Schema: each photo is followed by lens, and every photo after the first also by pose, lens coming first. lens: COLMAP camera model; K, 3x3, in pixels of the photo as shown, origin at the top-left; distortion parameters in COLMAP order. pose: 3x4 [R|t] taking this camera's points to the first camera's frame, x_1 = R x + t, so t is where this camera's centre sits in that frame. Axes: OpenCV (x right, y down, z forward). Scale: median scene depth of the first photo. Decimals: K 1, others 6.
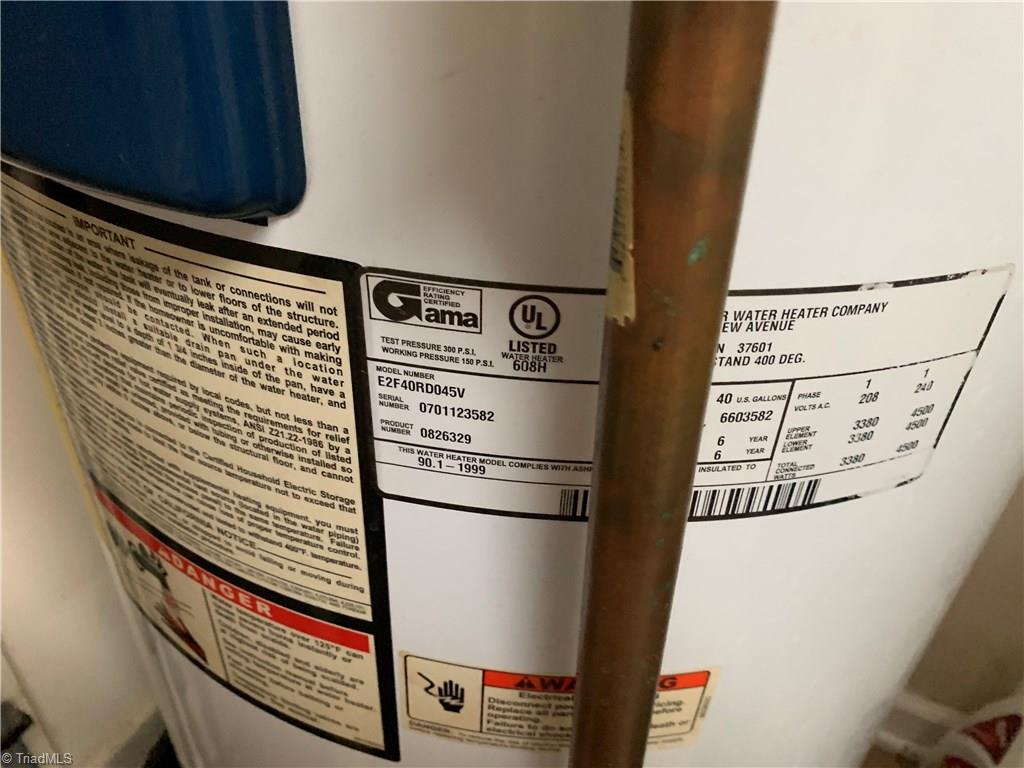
lens RADIAL K [[783.8, 0, 515.5], [0, 783.8, 380.1], [0, 0, 1]] dist [0.044629, -0.054679]
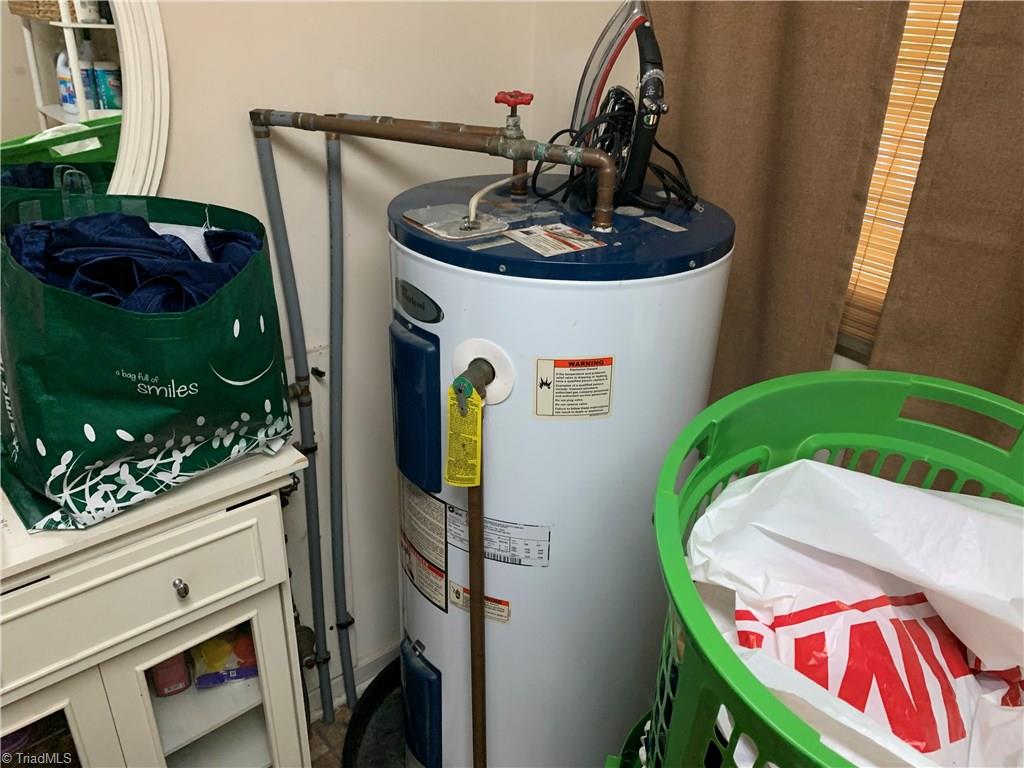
lens RADIAL K [[783.8, 0, 515.5], [0, 783.8, 380.1], [0, 0, 1]] dist [0.044629, -0.054679]
pose [[0.914645, 0.163853, -0.369562, 2.010915], [-0.228252, 0.963833, -0.137574, -0.284751], [0.333654, 0.210185, 0.918965, -3.927969]]
